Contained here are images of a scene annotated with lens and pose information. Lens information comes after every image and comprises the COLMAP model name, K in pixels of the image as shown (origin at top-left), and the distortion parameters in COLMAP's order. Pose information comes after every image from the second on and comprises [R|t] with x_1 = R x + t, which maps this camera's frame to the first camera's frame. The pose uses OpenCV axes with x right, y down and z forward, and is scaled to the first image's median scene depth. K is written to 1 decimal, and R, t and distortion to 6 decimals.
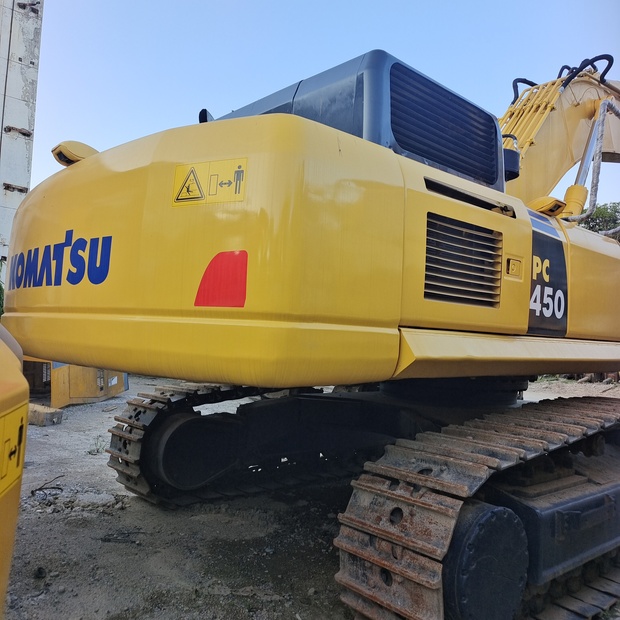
lens RADIAL K [[551.1, 0, 313.9], [0, 551.1, 308.8], [0, 0, 1]] dist [0.057364, -0.007488]
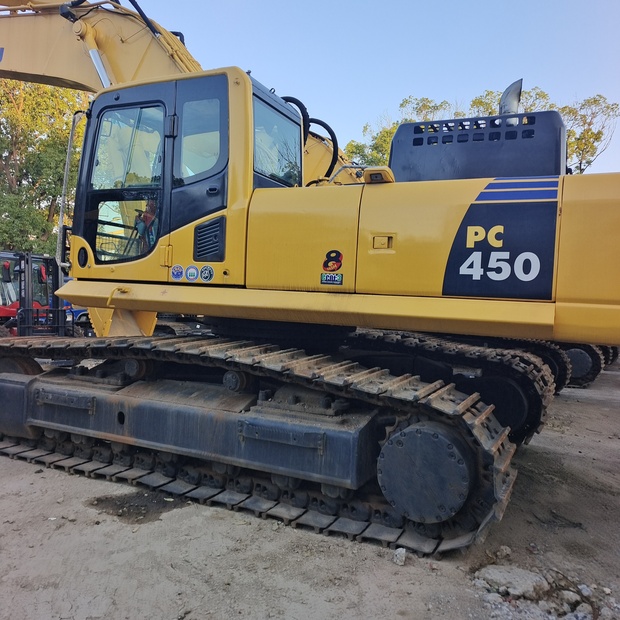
lens RADIAL K [[551.1, 0, 313.9], [0, 551.1, 308.8], [0, 0, 1]] dist [0.057364, -0.007488]
pose [[0.371908, -0.012100, -0.928191, 1.261790], [0.003872, 0.999927, -0.011484, 0.078829], [0.928261, 0.000677, 0.371928, 0.289854]]
